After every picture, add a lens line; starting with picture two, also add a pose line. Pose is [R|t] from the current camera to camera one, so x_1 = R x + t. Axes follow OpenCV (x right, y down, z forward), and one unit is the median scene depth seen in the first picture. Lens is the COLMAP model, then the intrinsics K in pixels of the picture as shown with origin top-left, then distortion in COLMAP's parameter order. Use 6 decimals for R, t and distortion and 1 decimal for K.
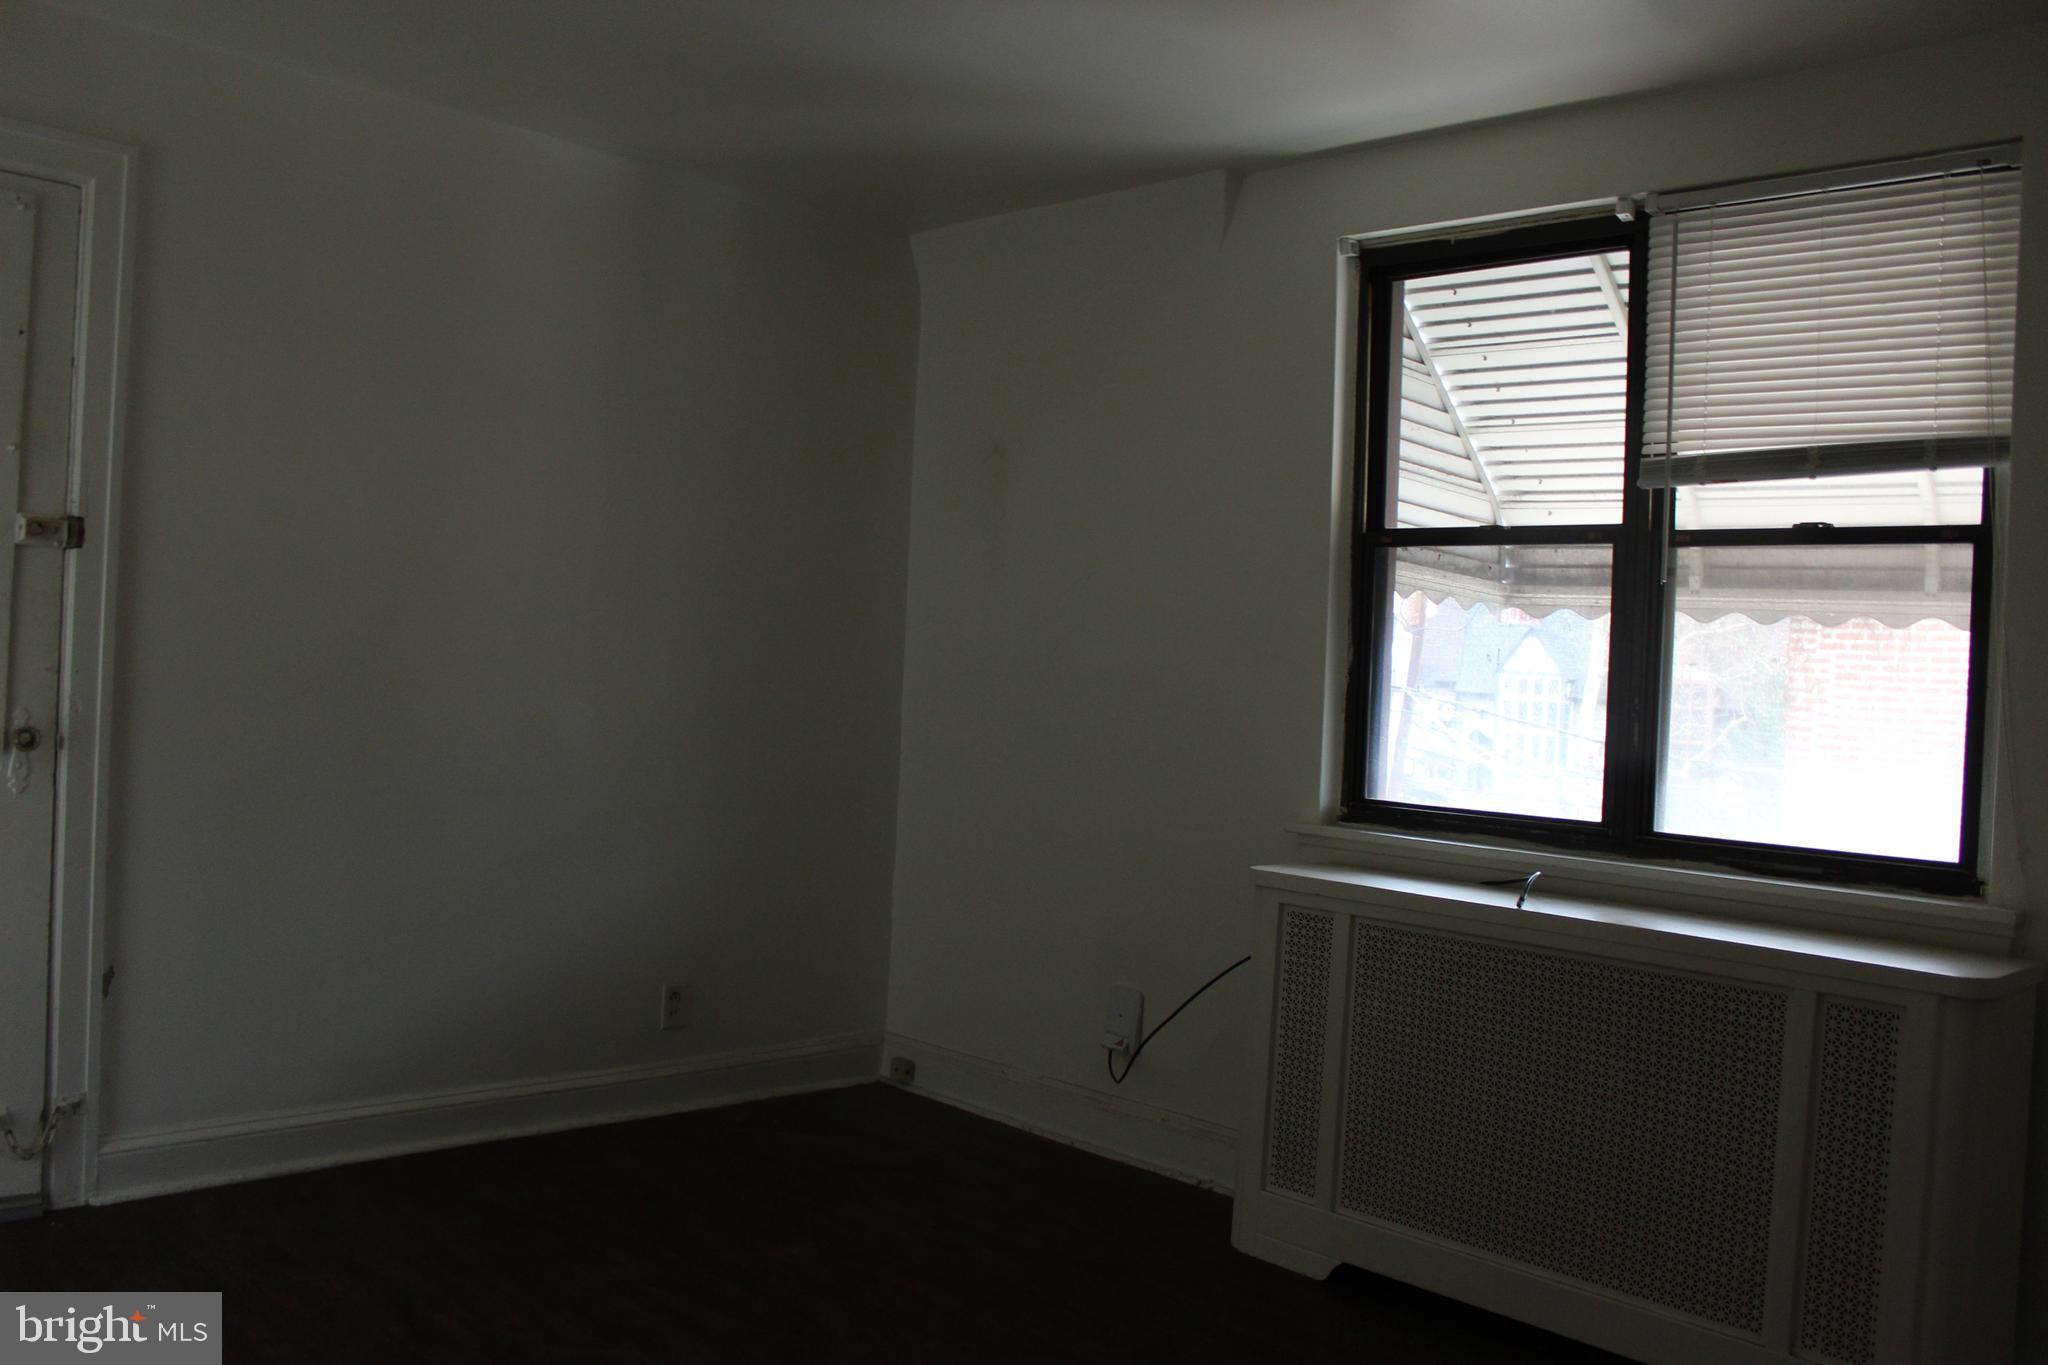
lens RADIAL K [[1711.6, 0, 1024.0], [0, 1711.6, 682.5], [0, 0, 1]] dist [-0.165886, 0.153322]
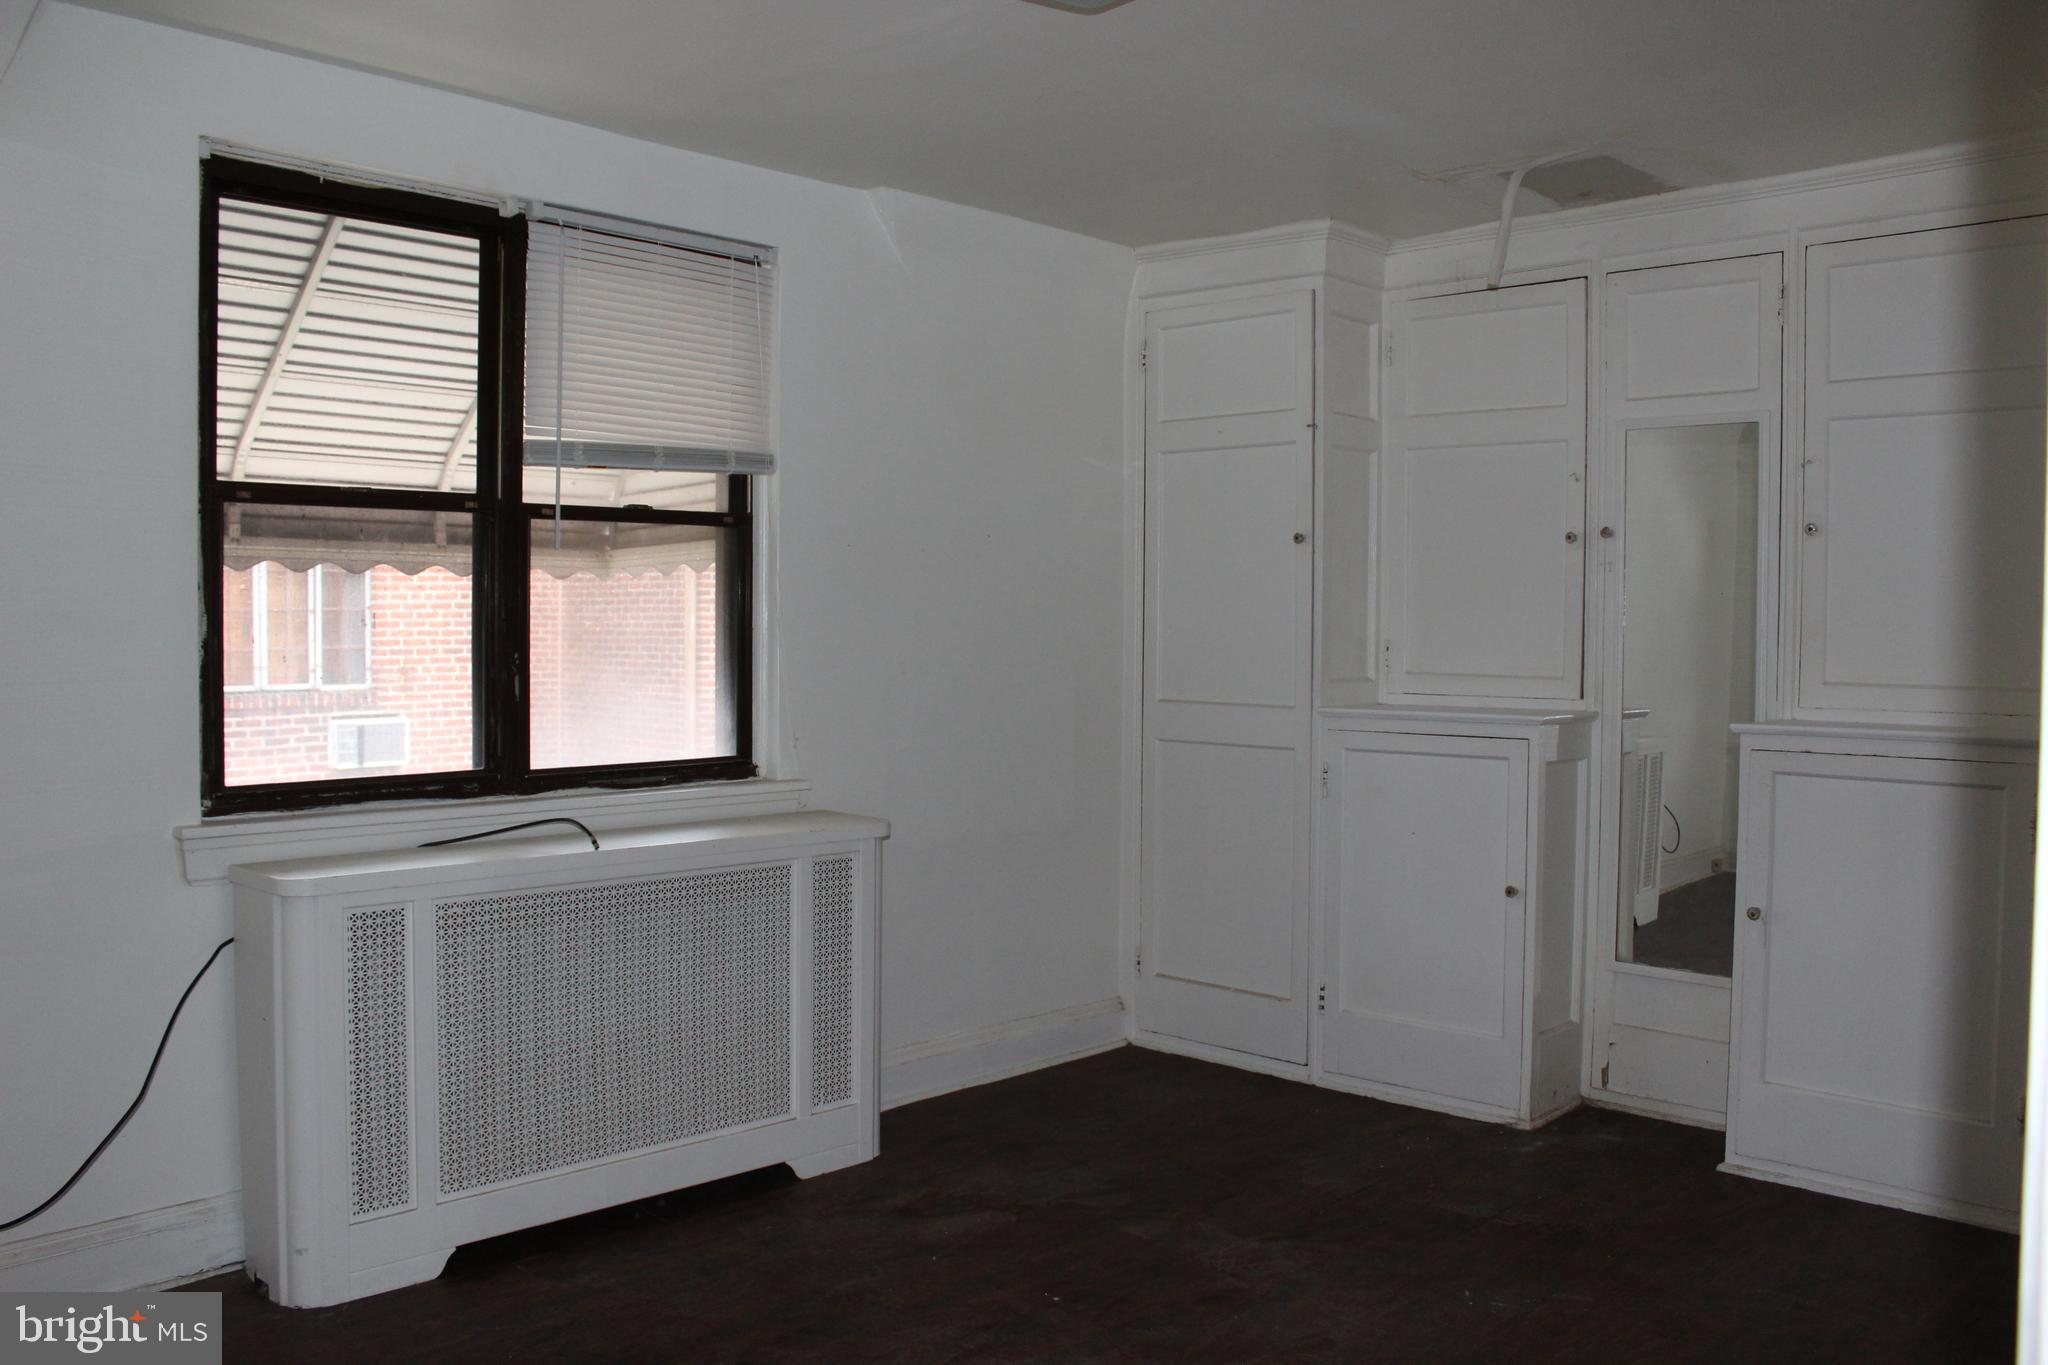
lens RADIAL K [[1711.6, 0, 1024.0], [0, 1711.6, 682.5], [0, 0, 1]] dist [-0.165886, 0.153322]
pose [[-0.036940, -0.088088, 0.995428, -0.627132], [0.002235, 0.996098, 0.088230, -0.057039], [-0.999315, 0.005484, -0.036599, 0.576010]]
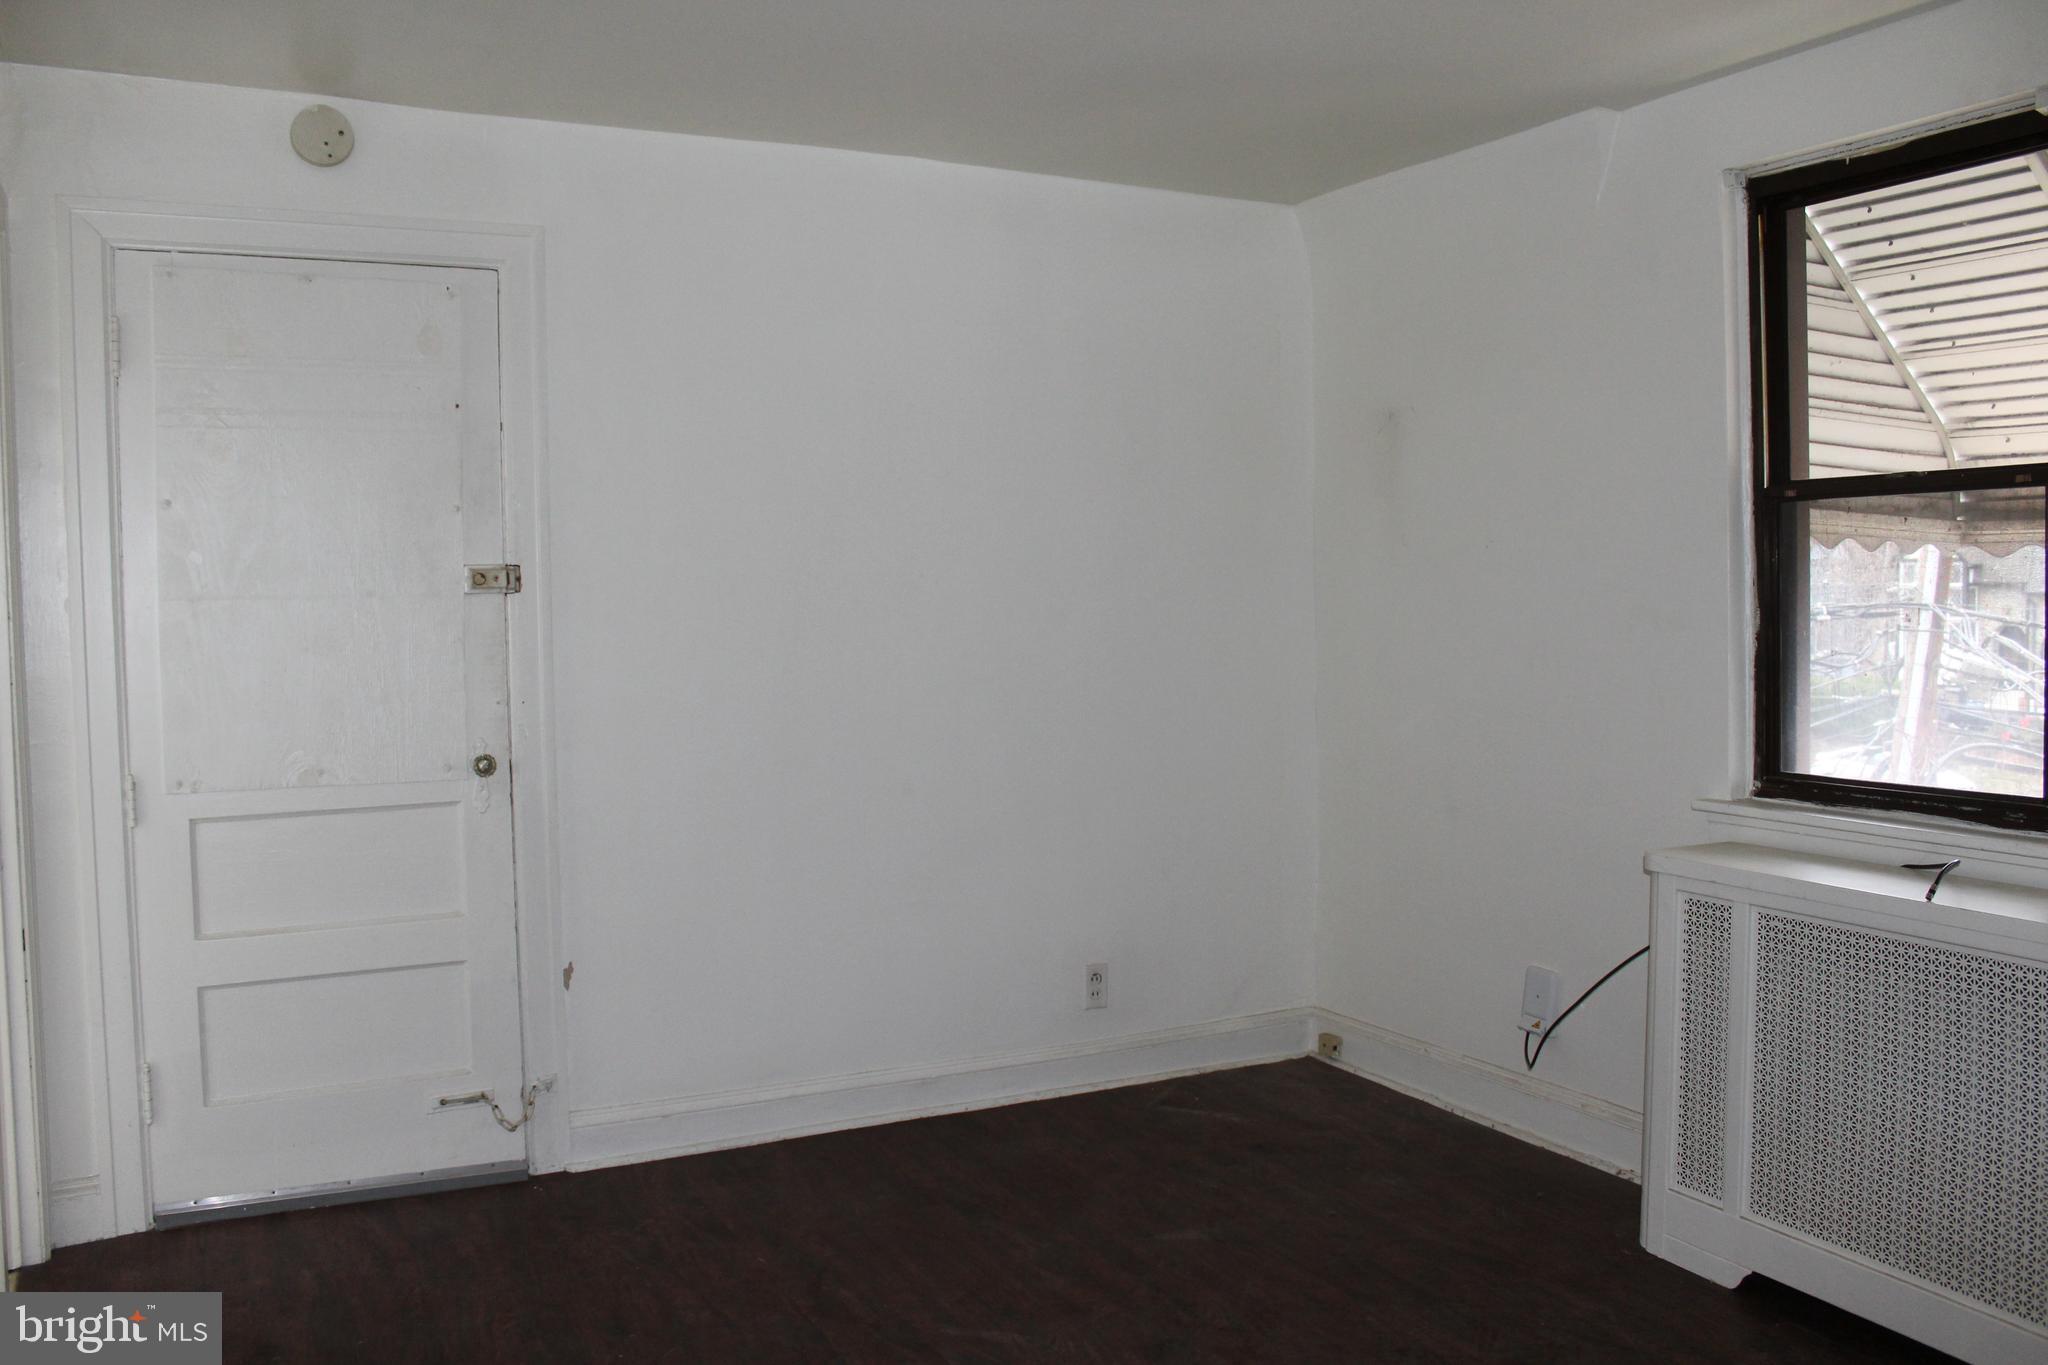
lens RADIAL K [[1711.6, 0, 1024.0], [0, 1711.6, 682.5], [0, 0, 1]] dist [-0.165886, 0.153322]
pose [[0.952722, -0.043804, -0.300668, 0.076548], [0.055105, 0.998053, 0.029205, -0.028265], [0.298803, -0.044392, 0.953282, 0.006656]]
